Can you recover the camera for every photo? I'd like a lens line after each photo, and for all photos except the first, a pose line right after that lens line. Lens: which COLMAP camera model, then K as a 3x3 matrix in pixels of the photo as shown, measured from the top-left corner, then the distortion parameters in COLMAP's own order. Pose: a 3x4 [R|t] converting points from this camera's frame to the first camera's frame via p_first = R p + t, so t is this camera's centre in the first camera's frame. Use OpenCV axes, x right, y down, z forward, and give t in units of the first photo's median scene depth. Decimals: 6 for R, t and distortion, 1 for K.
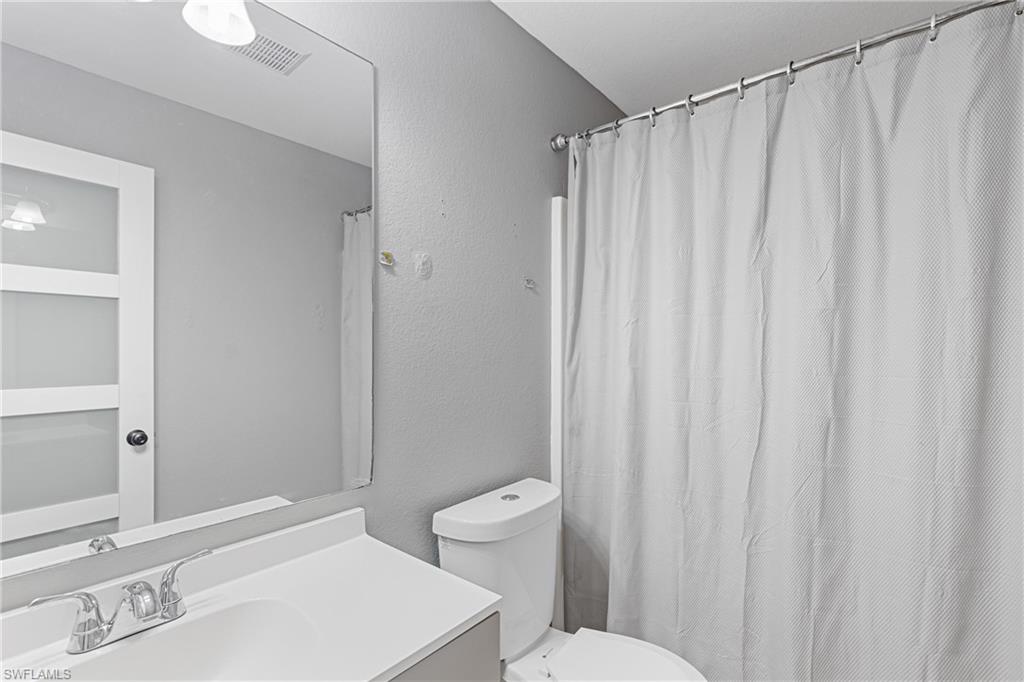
lens RADIAL K [[461.6, 0, 517.9], [0, 461.6, 353.2], [0, 0, 1]] dist [0.005094, -0.000920]
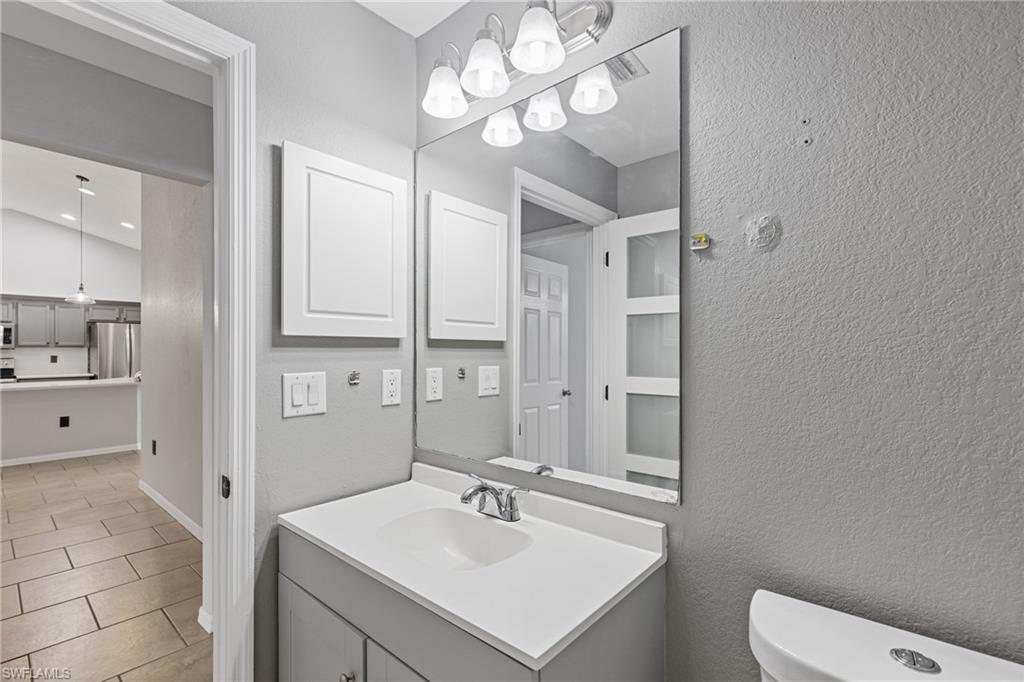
lens RADIAL K [[457.3, 0, 516.1], [0, 457.3, 350.3], [0, 0, 1]] dist [0.001162, 0.000375]
pose [[-0.011823, -0.003177, -0.999925, 0.522733], [-0.008094, 0.999962, -0.003081, -0.004336], [0.999897, 0.008057, -0.011848, 0.657008]]
